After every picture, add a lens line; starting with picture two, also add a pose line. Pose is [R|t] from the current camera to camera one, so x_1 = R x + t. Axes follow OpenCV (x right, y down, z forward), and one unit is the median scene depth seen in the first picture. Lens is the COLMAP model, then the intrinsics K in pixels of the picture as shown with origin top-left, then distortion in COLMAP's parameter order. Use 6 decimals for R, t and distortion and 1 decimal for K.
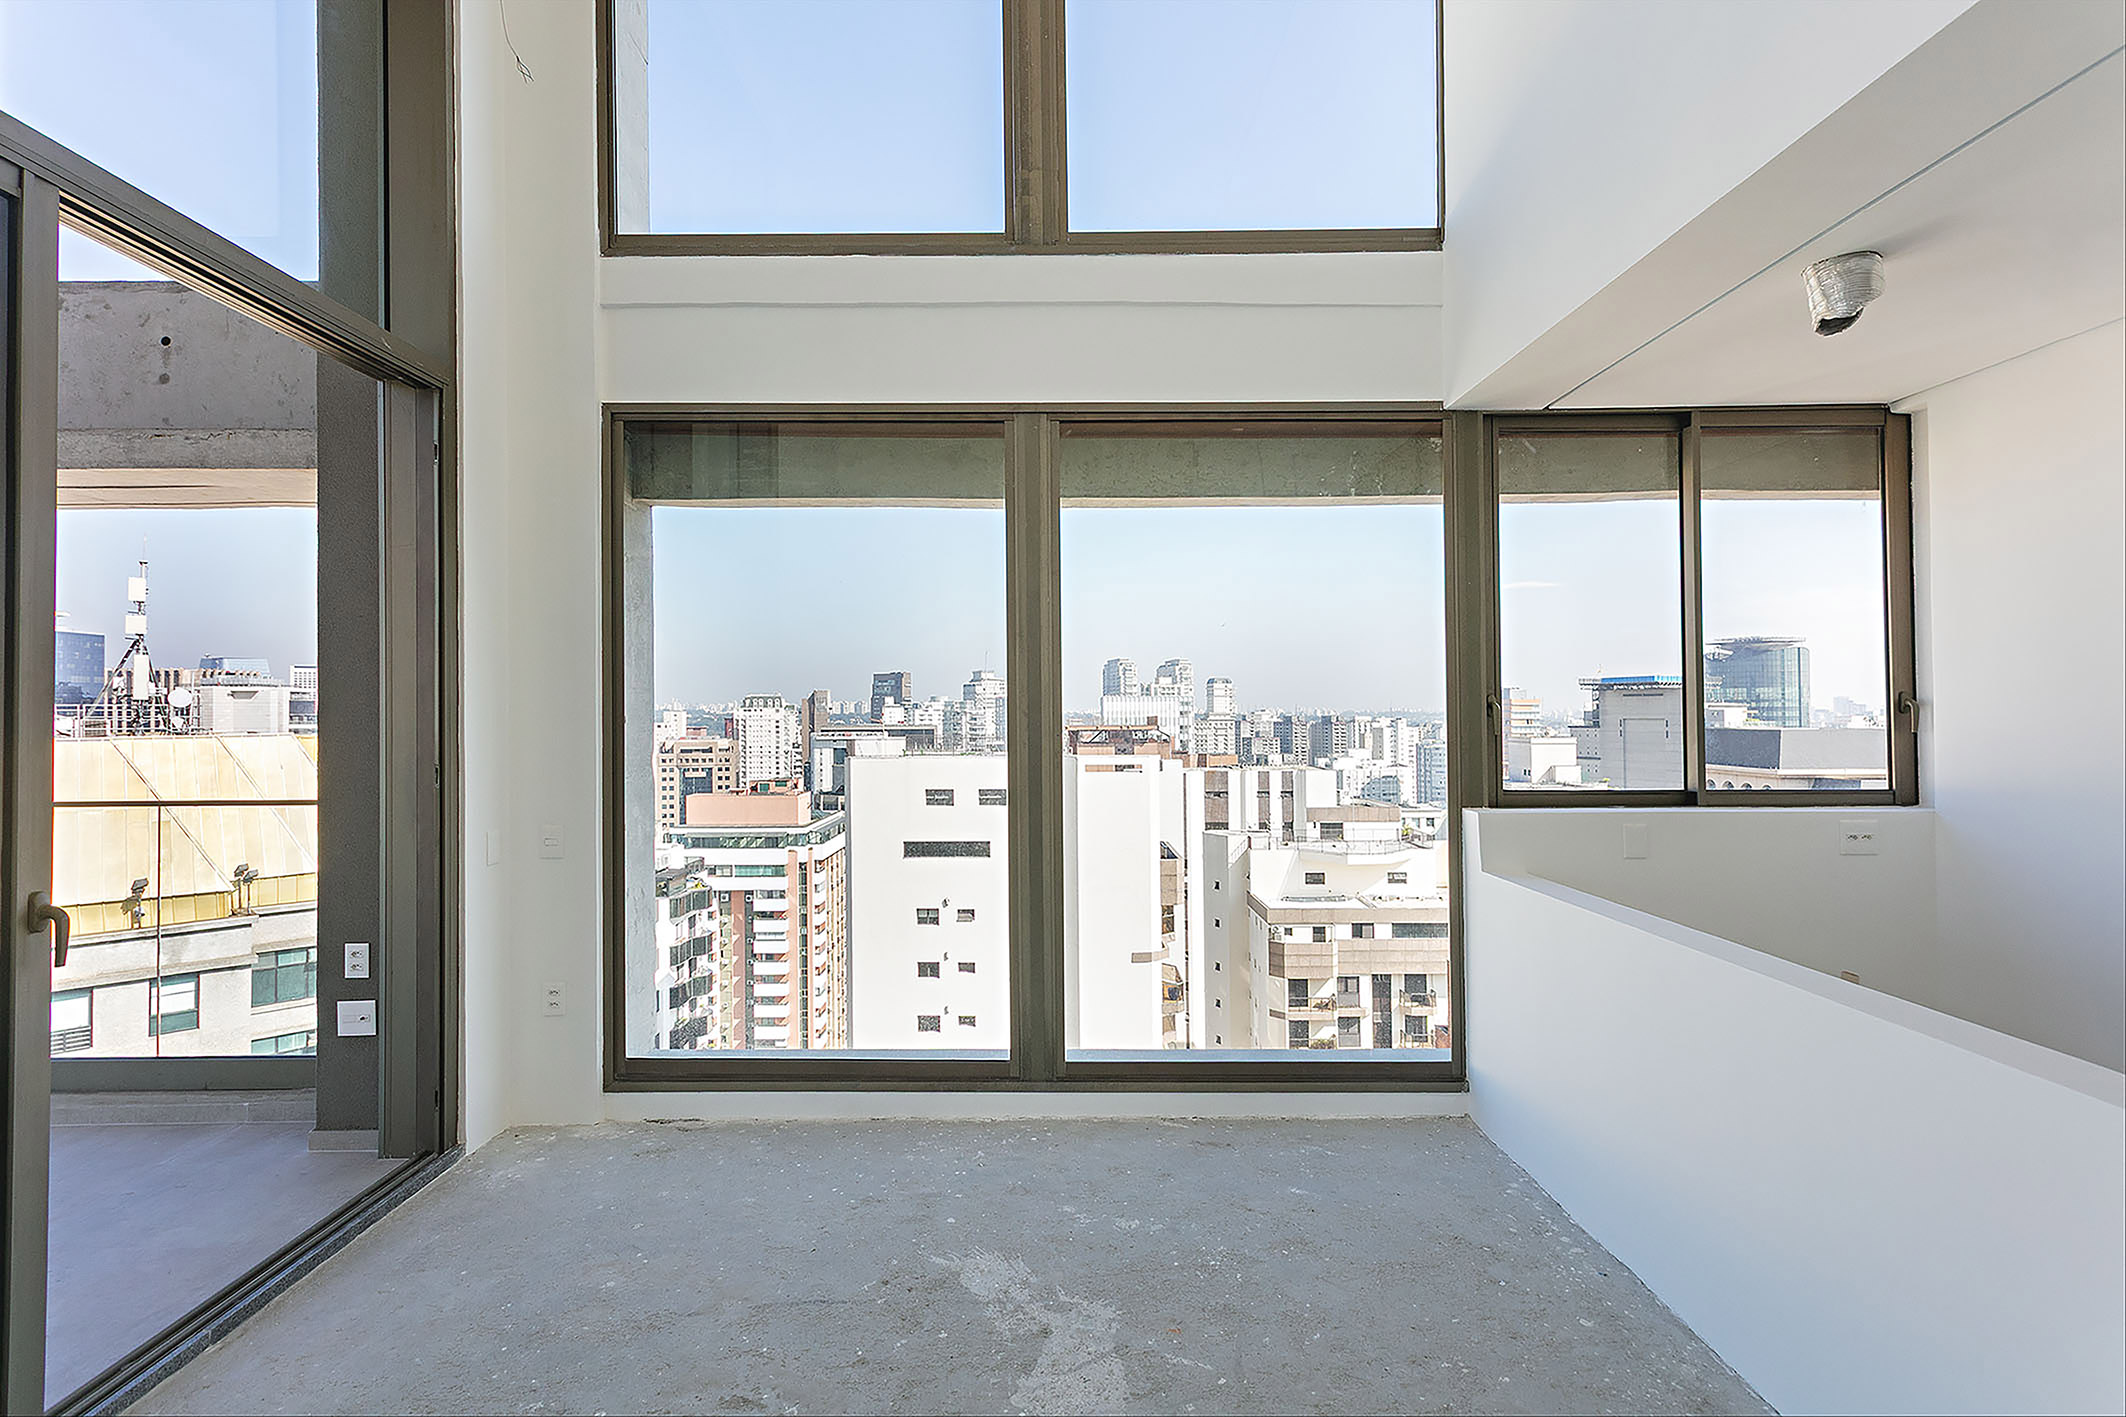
lens RADIAL K [[1022.3, 0, 1047.4], [0, 1022.3, 697.0], [0, 0, 1]] dist [0.004452, 0.001433]
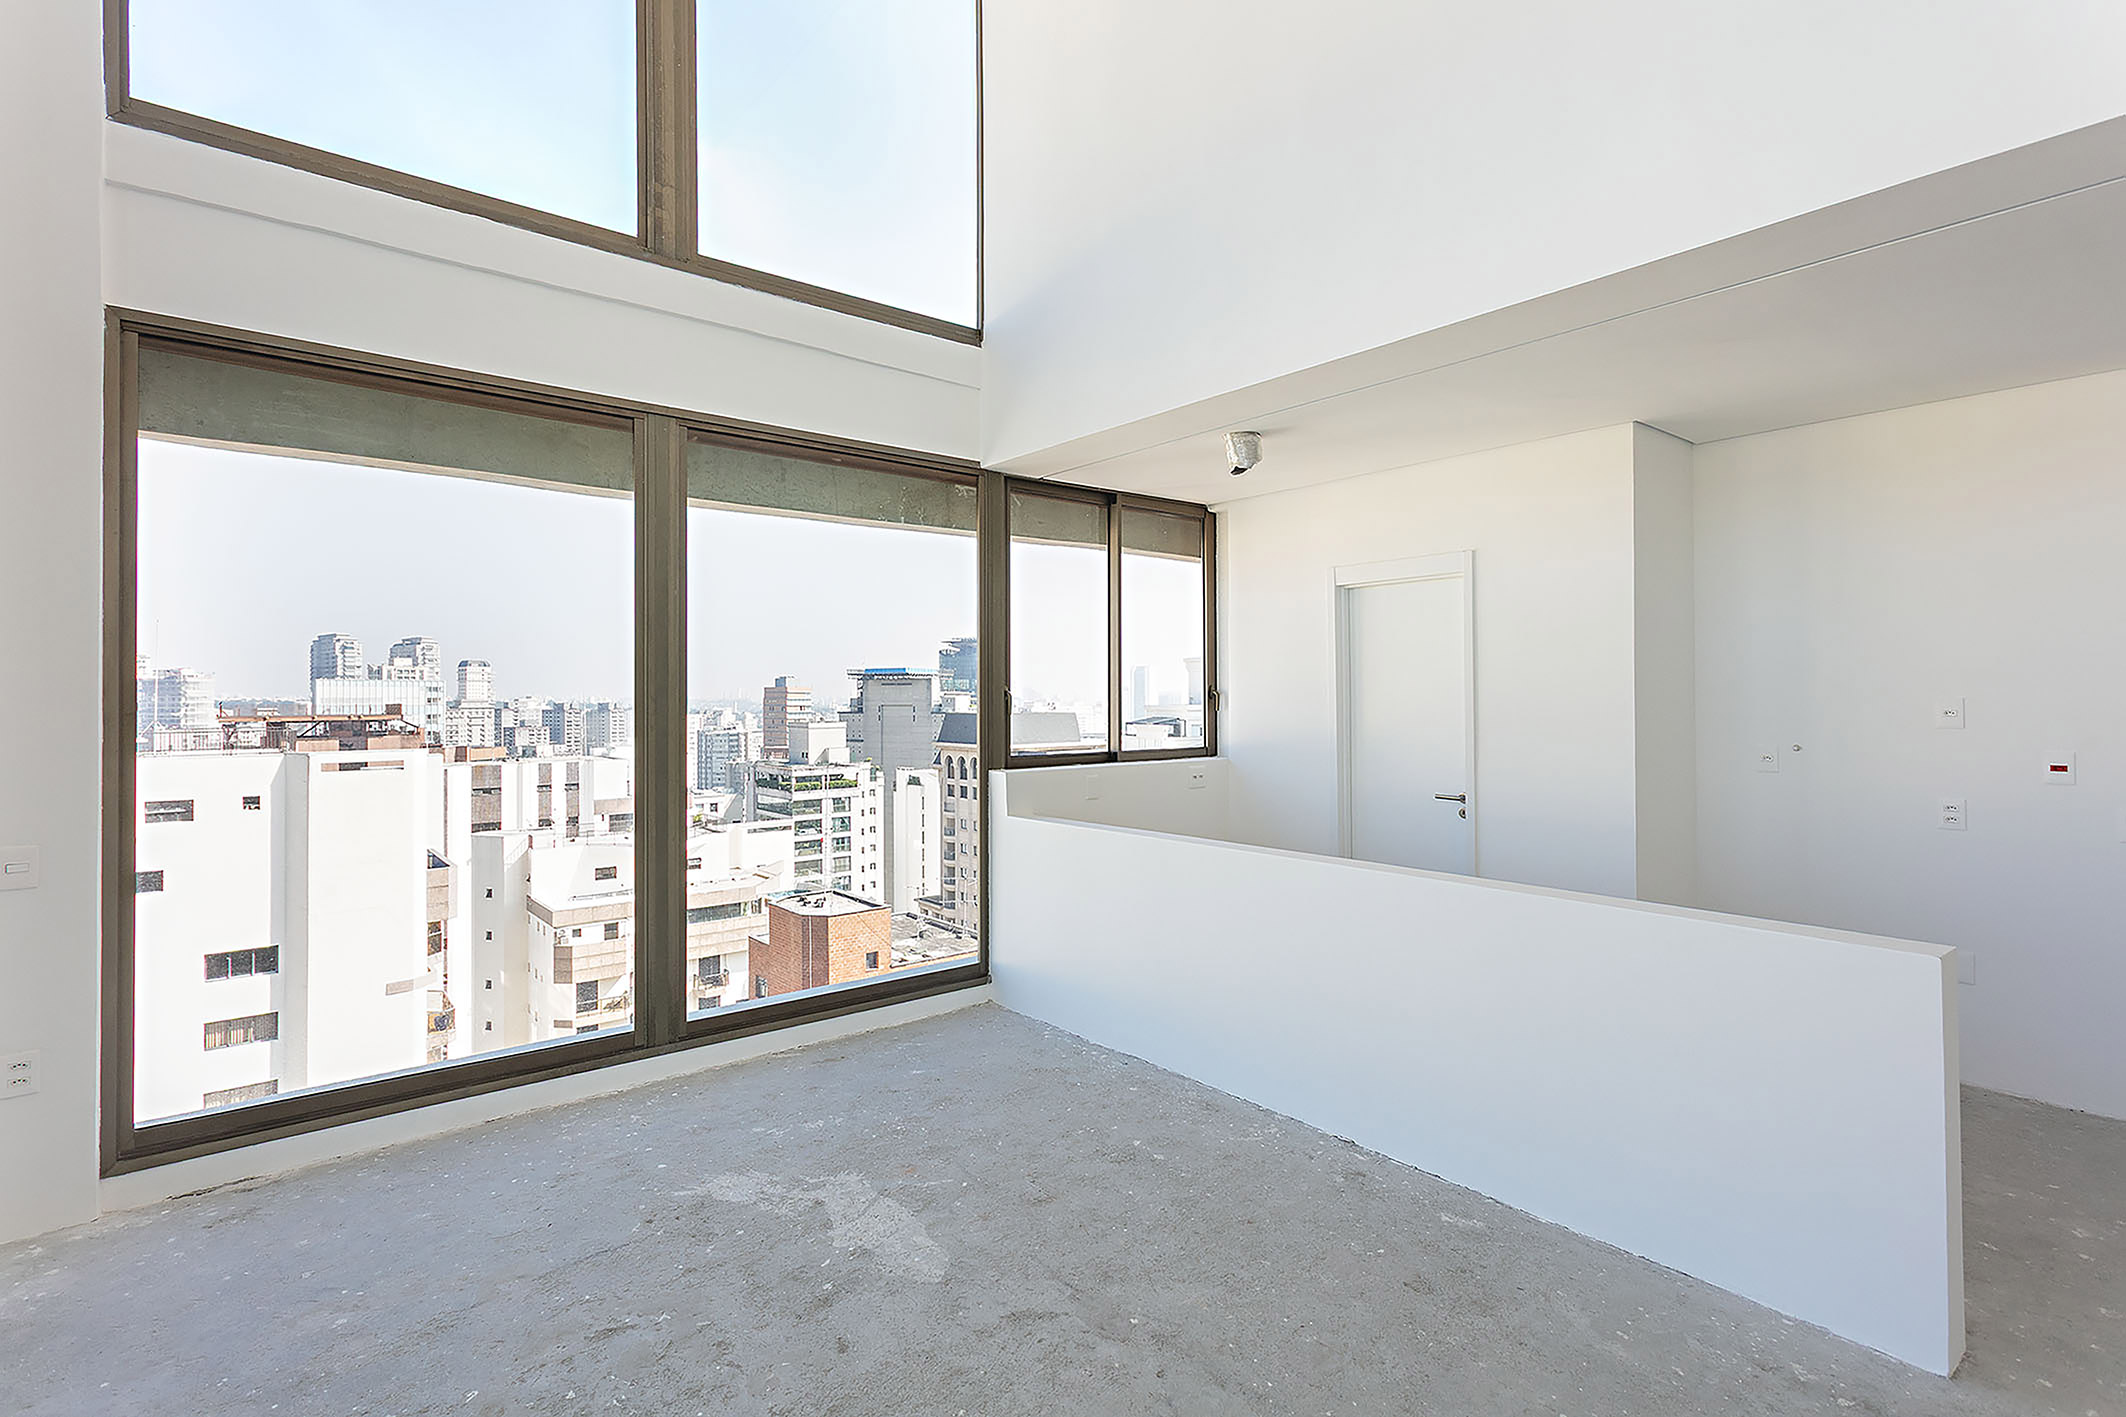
lens RADIAL K [[1022.4, 0, 1063.4], [0, 1022.4, 688.0], [0, 0, 1]] dist [0.003816, 0.001513]
pose [[0.768684, 0.006998, 0.639591, -0.031747], [-0.009522, 0.999955, 0.000503, 0.000041], [-0.639558, -0.006476, 0.768716, -0.006968]]
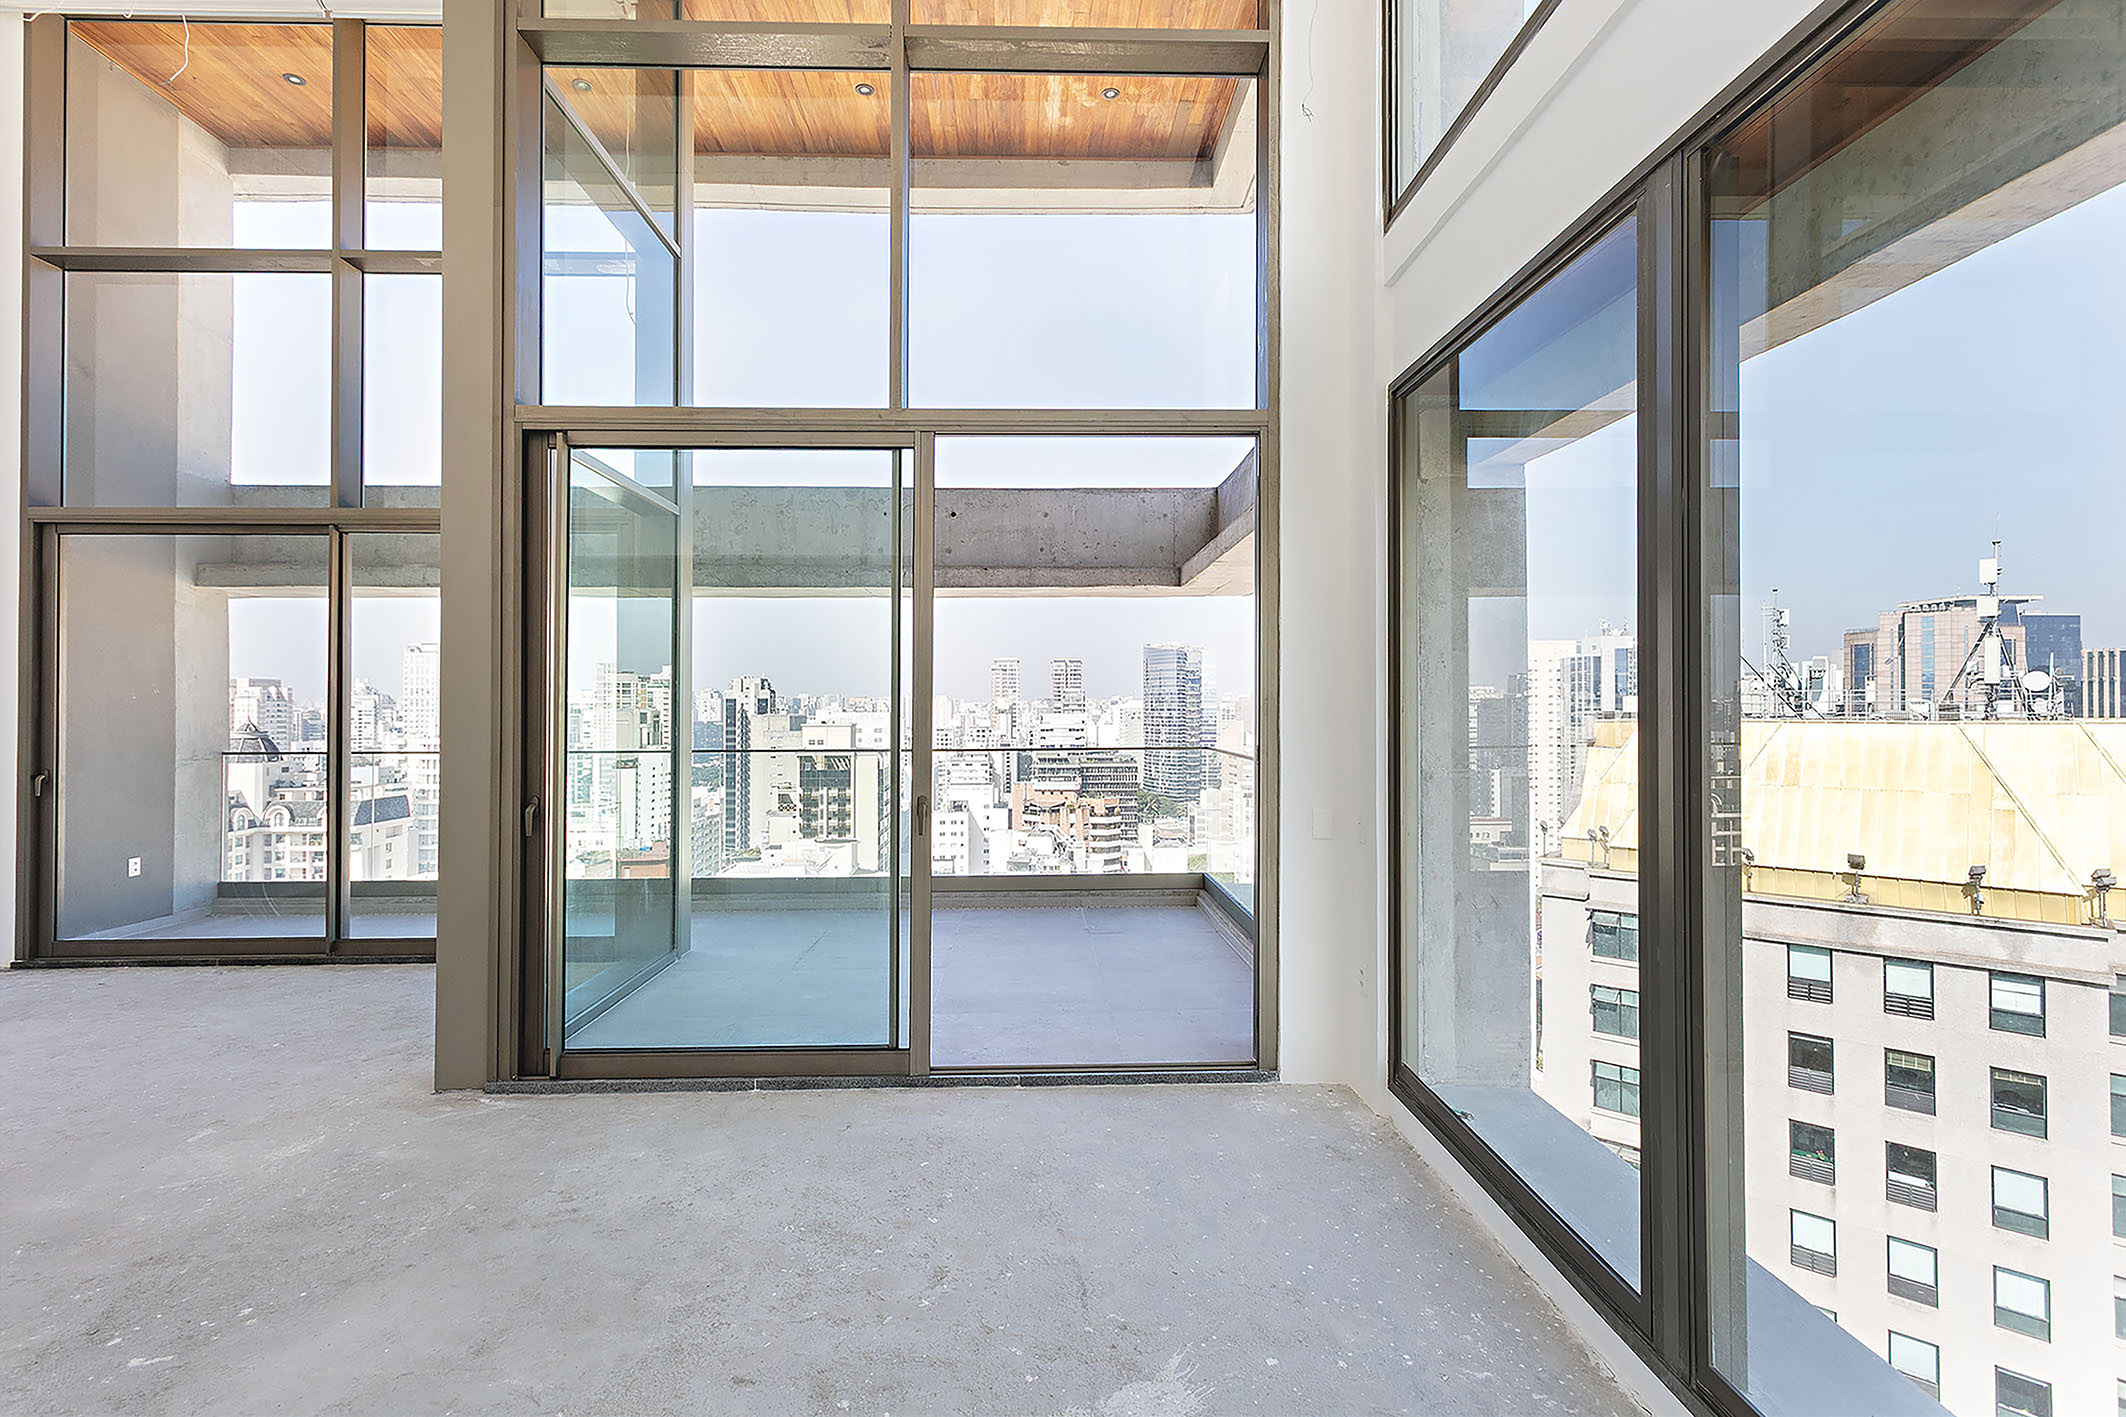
lens RADIAL K [[1028.2, 0, 1068.7], [0, 1028.2, 701.7], [0, 0, 1]] dist [0.005437, 0.001412]
pose [[0.032472, -0.000345, -0.999473, 0.046498], [0.020824, 0.999783, 0.000332, 0.000661], [0.999256, -0.020824, 0.032472, 0.056934]]
